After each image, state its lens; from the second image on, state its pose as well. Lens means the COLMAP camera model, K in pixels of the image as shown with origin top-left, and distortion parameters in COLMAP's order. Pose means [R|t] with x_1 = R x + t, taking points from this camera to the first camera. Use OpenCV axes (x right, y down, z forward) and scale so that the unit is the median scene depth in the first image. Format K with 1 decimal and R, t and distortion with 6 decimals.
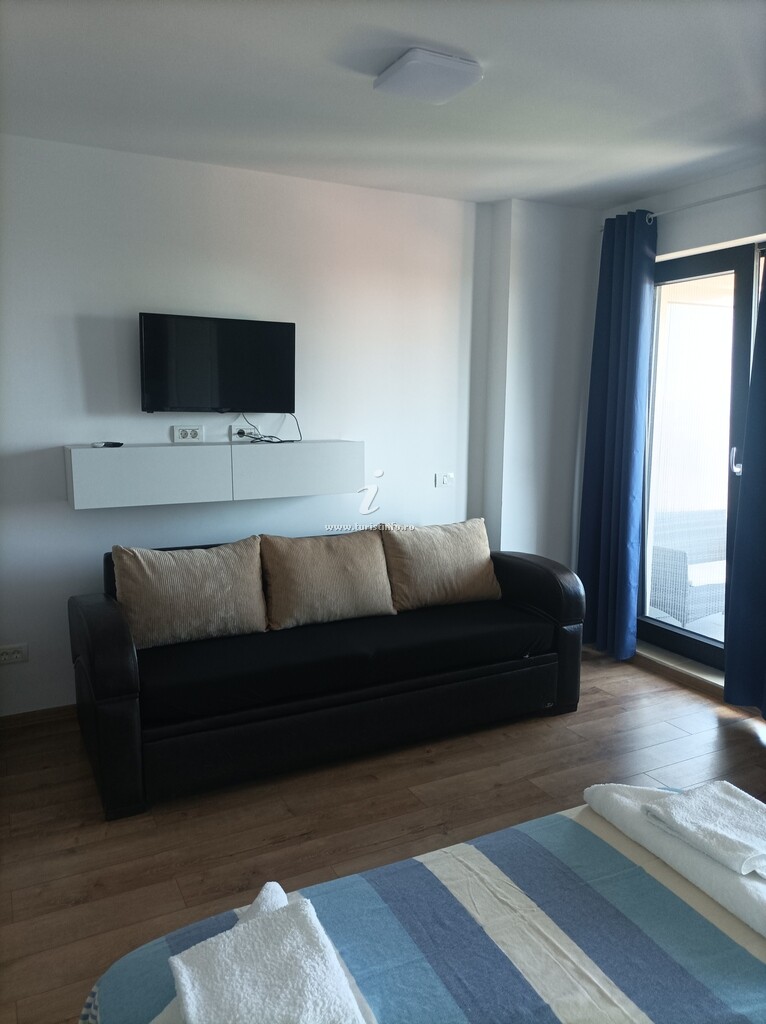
lens RADIAL K [[761.7, 0, 383.0], [0, 761.7, 512.0], [0, 0, 1]] dist [0.046703, -0.002971]
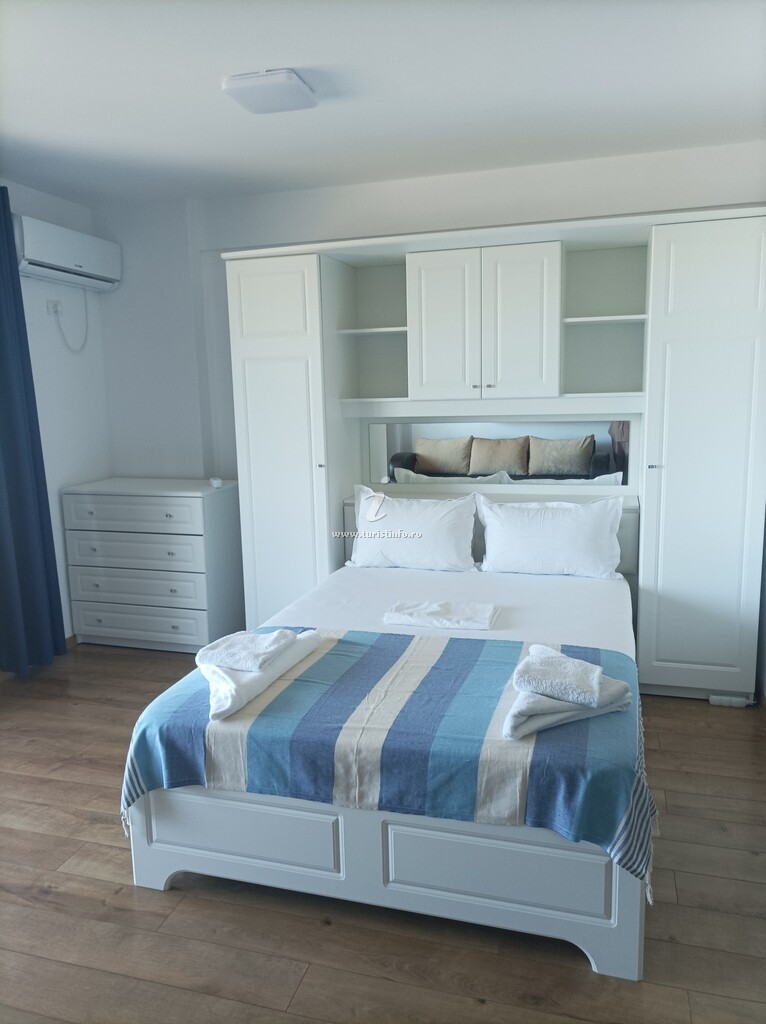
lens RADIAL K [[761.7, 0, 383.0], [0, 761.7, 512.0], [0, 0, 1]] dist [0.046703, -0.002971]
pose [[-0.718719, -0.099138, 0.688197, -0.895347], [0.119507, 0.957439, 0.262731, -0.269851], [-0.684953, 0.271074, -0.676282, 1.992602]]
